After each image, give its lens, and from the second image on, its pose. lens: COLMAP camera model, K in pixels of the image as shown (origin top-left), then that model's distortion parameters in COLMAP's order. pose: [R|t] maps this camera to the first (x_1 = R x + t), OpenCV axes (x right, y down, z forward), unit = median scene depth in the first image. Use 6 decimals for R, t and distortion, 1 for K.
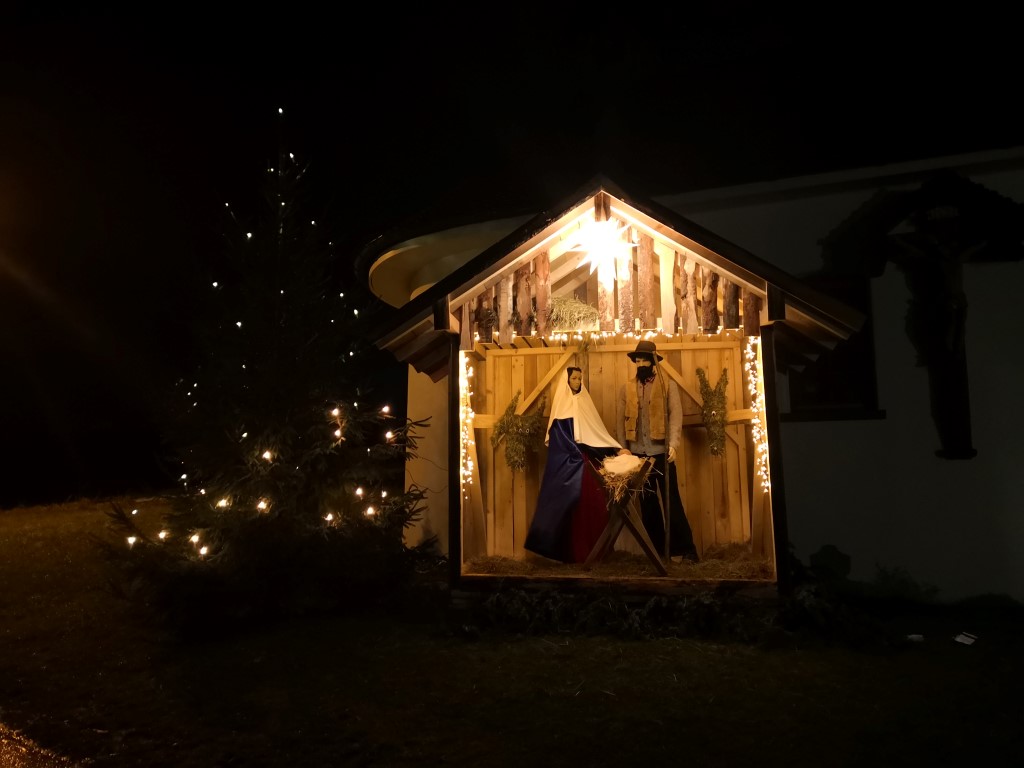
lens RADIAL K [[789.2, 0, 501.5], [0, 789.2, 382.2], [0, 0, 1]] dist [0.006207, -0.001770]
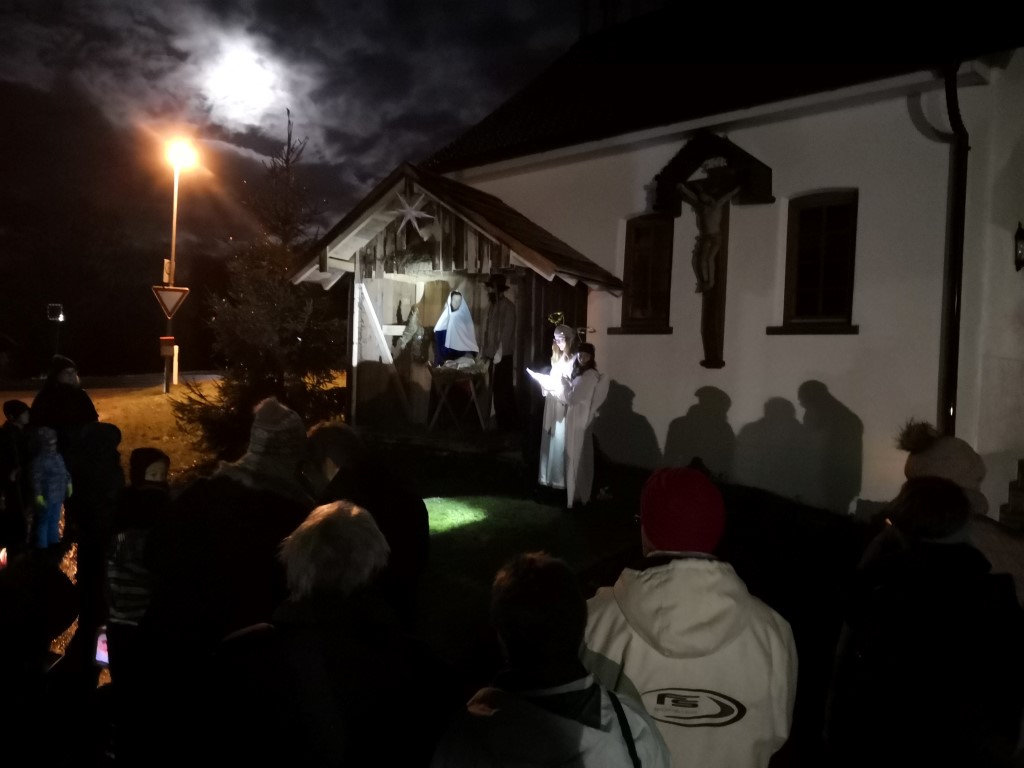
lens RADIAL K [[789.2, 0, 501.5], [0, 789.2, 382.2], [0, 0, 1]] dist [0.006207, -0.001770]
pose [[0.924655, 0.042529, -0.378424, 0.725866], [0.012803, 0.989710, 0.142511, -0.061004], [0.380591, -0.136618, 0.914596, -0.257297]]
